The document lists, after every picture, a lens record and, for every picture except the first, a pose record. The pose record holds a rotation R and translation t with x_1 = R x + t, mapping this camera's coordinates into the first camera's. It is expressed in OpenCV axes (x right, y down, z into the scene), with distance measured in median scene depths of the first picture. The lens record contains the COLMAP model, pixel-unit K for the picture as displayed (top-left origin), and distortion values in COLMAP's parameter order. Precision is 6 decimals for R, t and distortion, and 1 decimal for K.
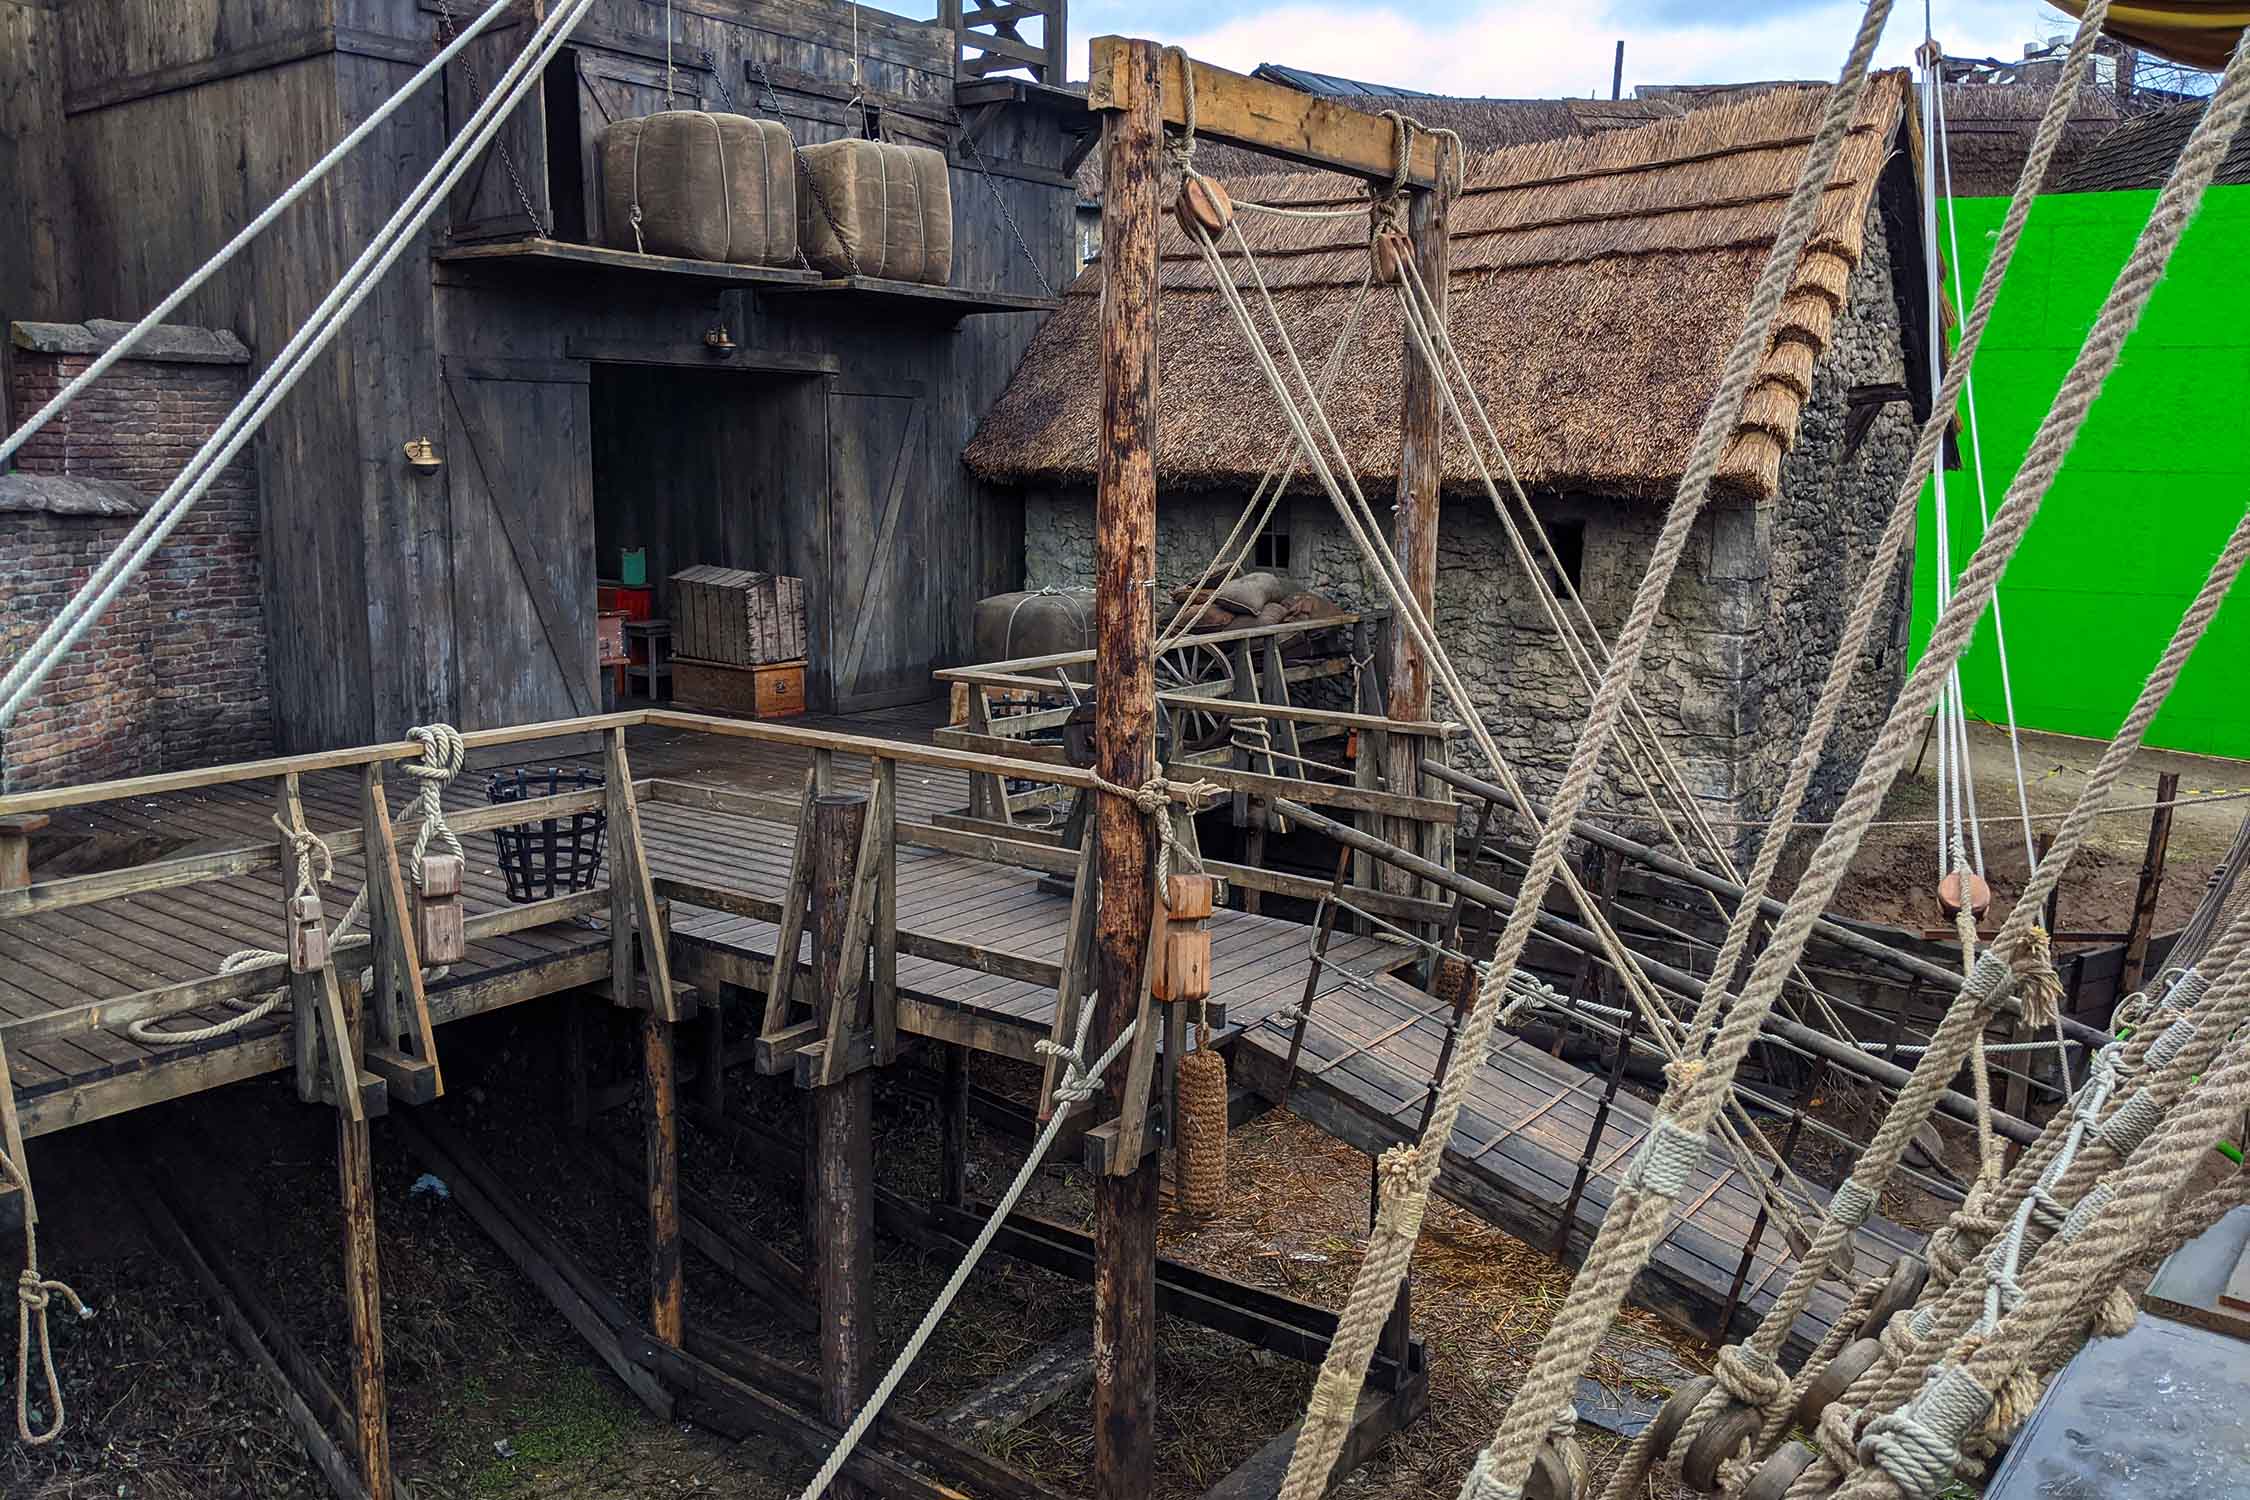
lens RADIAL K [[1765.9, 0, 1121.2], [0, 1765.9, 699.8], [0, 0, 1]] dist [0.052936, -0.110858]
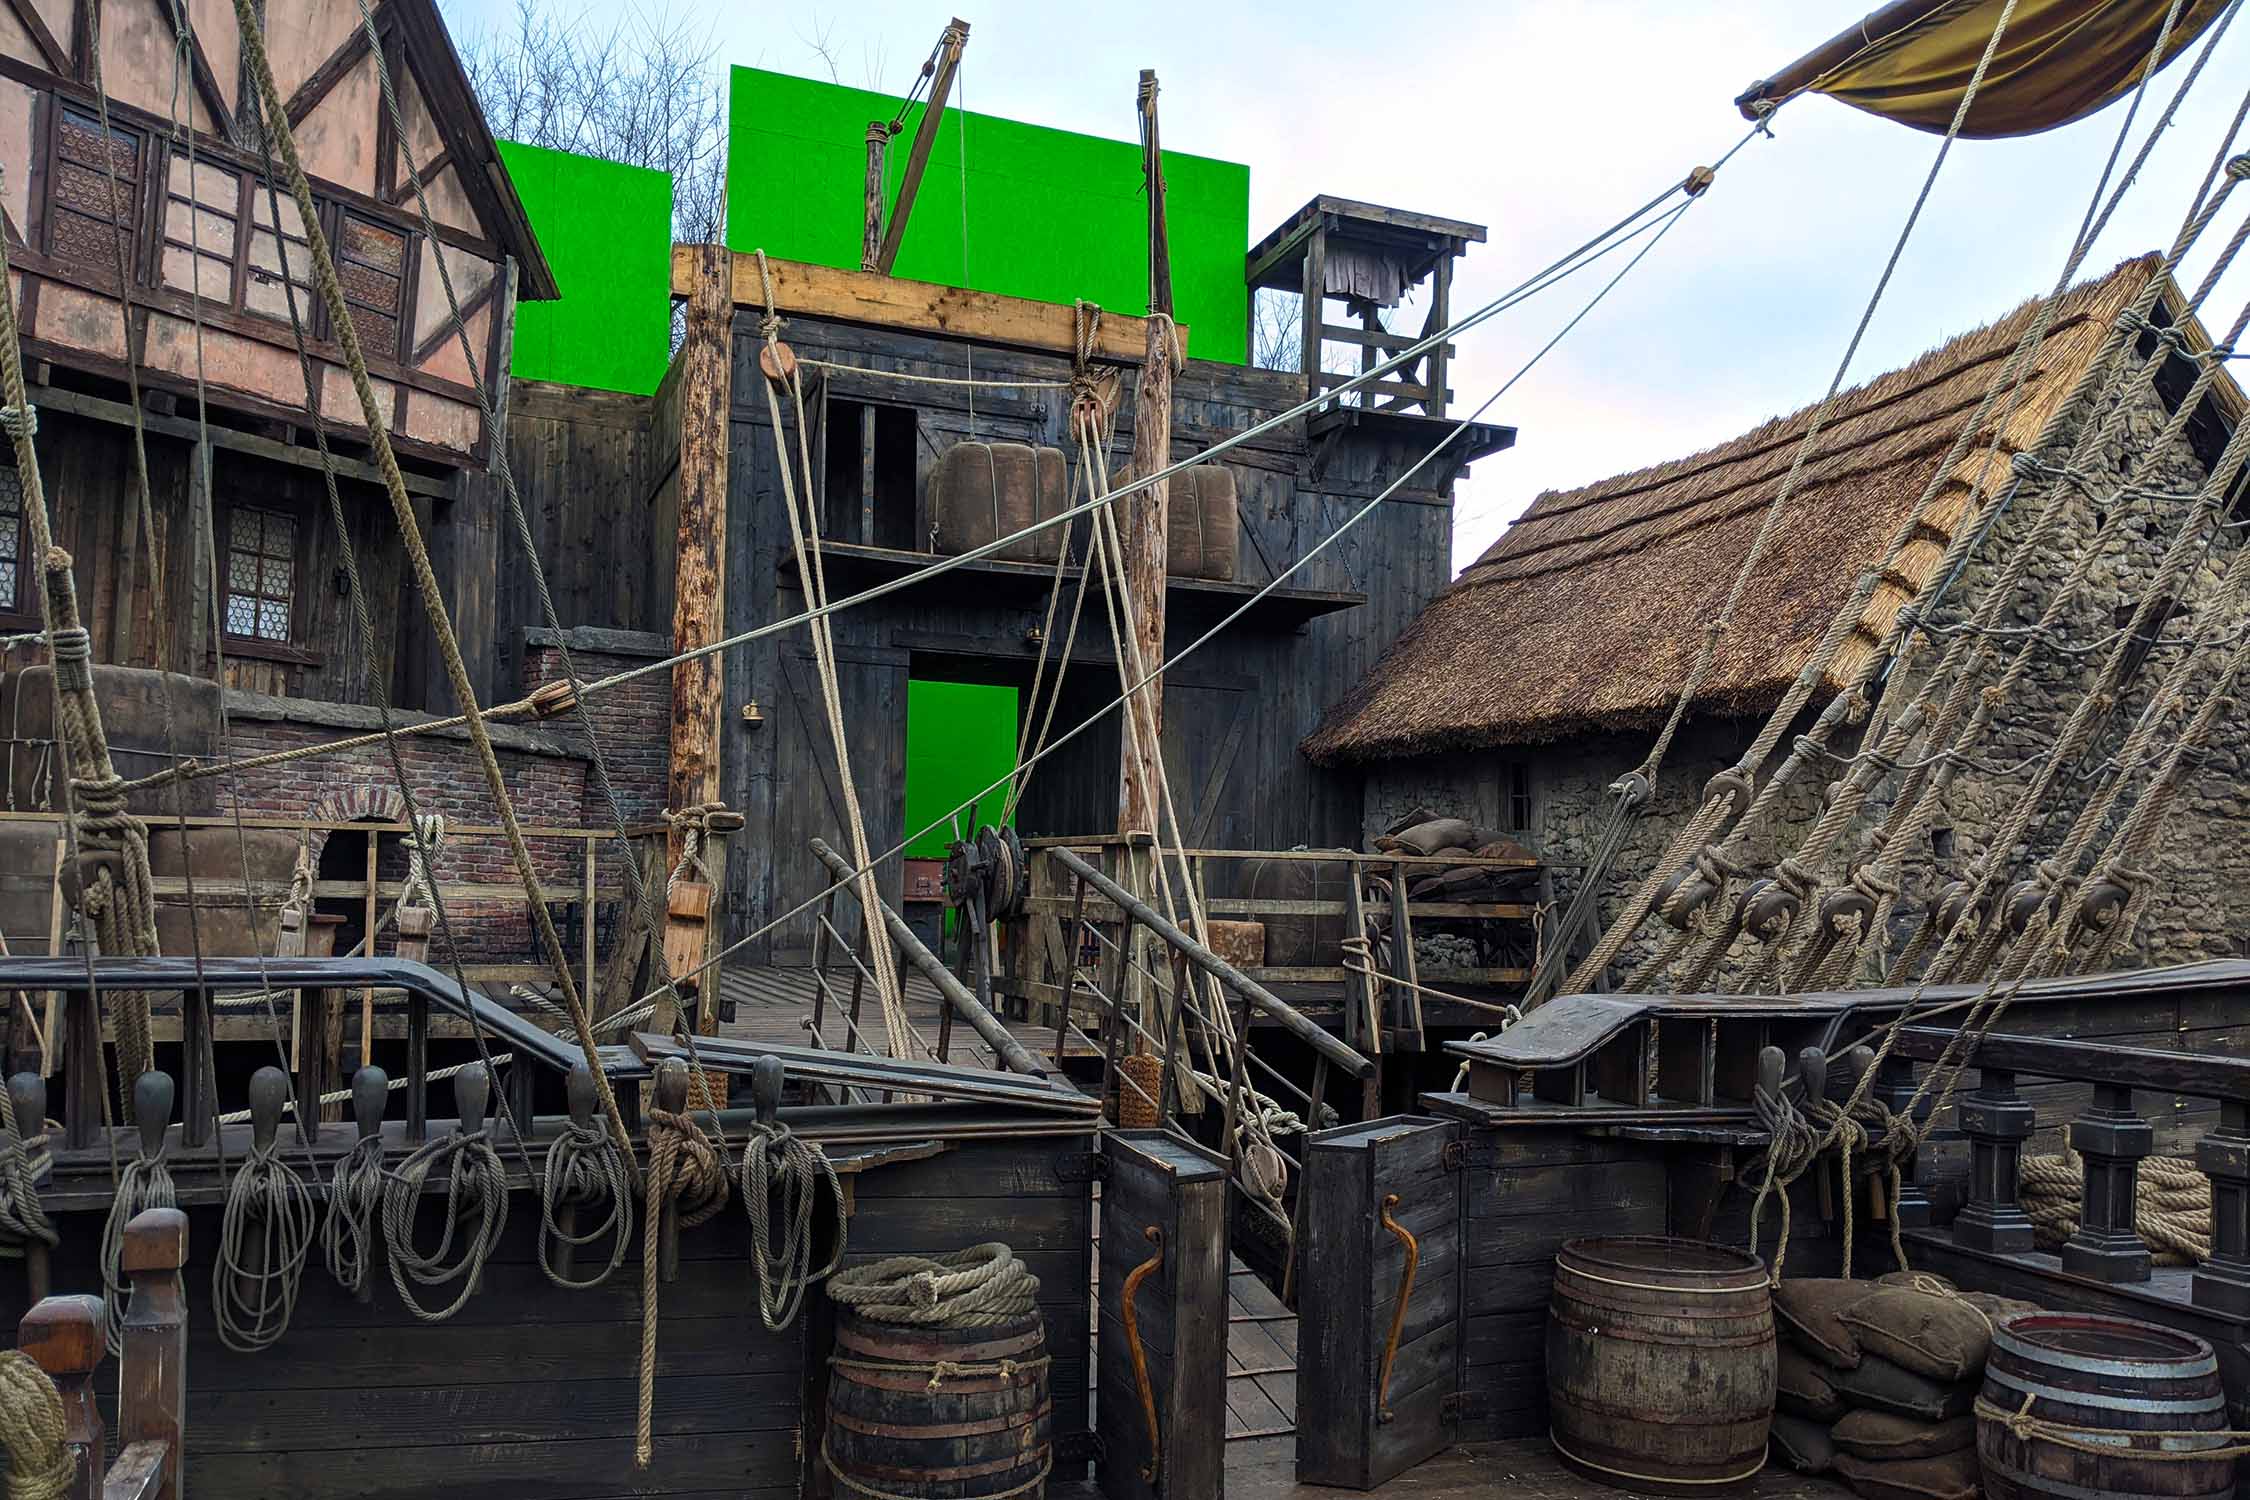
lens RADIAL K [[1764.1, 0, 1129.8], [0, 1764.1, 822.8], [0, 0, 1]] dist [0.106399, -0.190451]
pose [[0.866894, -0.006406, -0.498452, 0.473858], [-0.085373, 0.983236, -0.161115, 0.121219], [0.491128, 0.182224, 0.851814, 0.047121]]
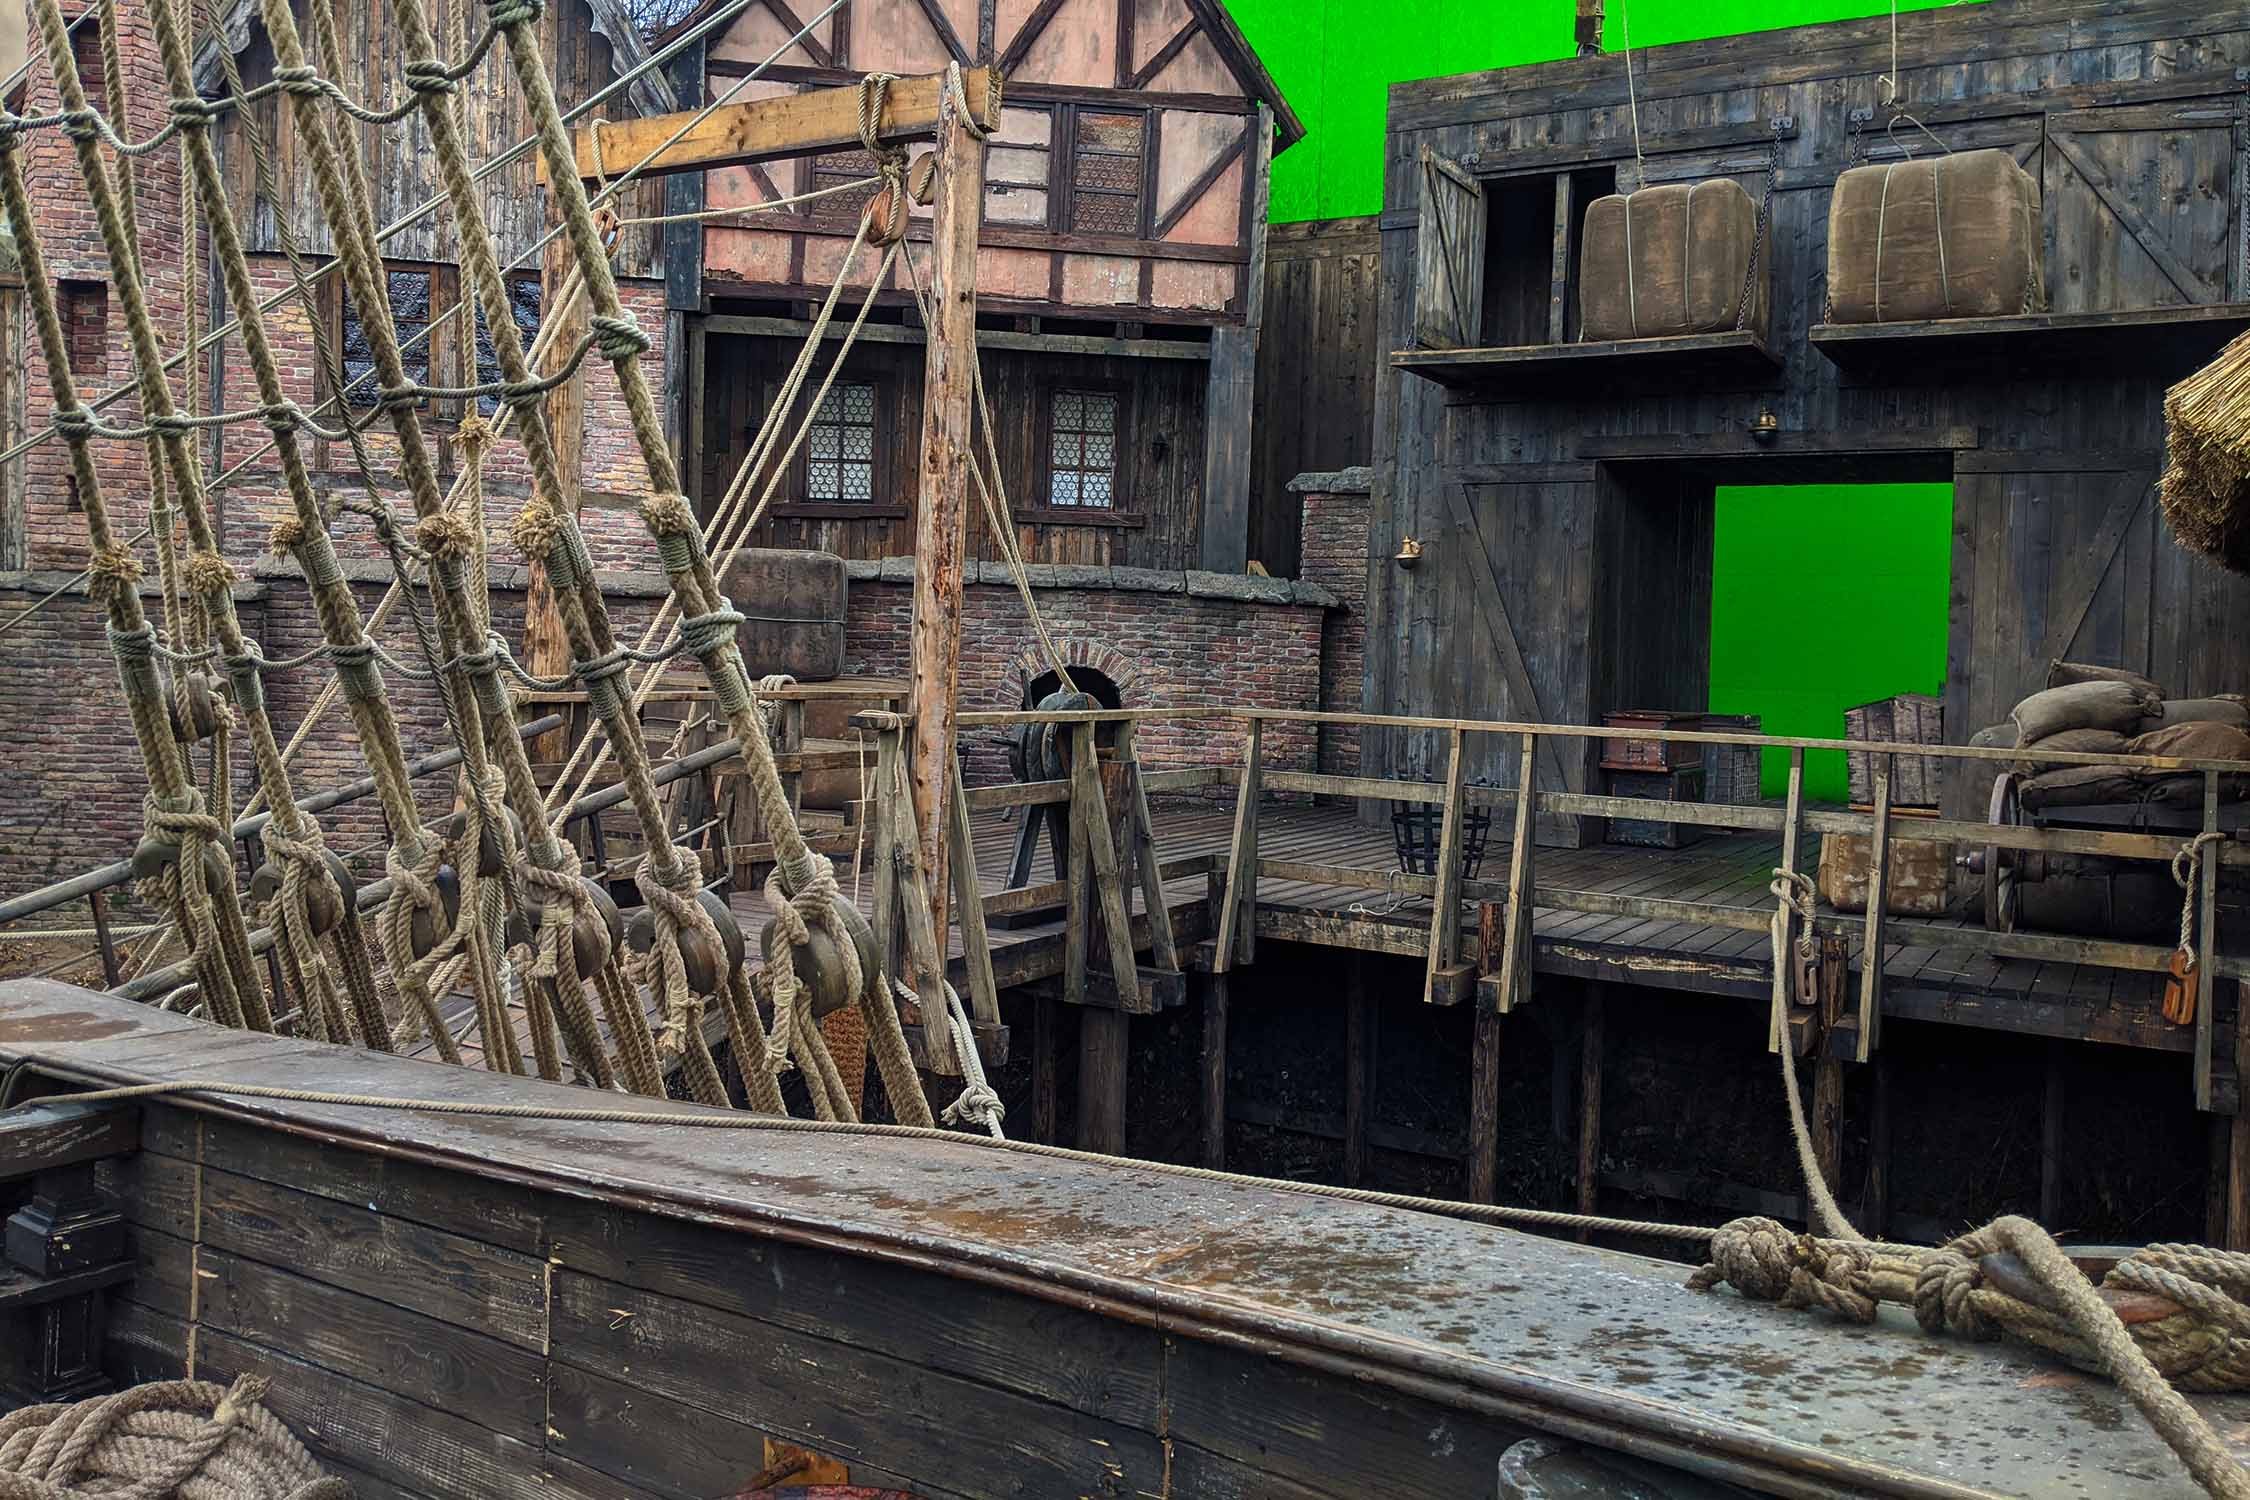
lens RADIAL K [[1765.9, 0, 1121.2], [0, 1765.9, 699.8], [0, 0, 1]] dist [0.052936, -0.110858]
pose [[0.127451, 0.019554, -0.991652, 0.711245], [-0.175023, 0.984560, -0.003080, -0.005381], [0.976280, 0.173954, 0.128906, 0.662513]]
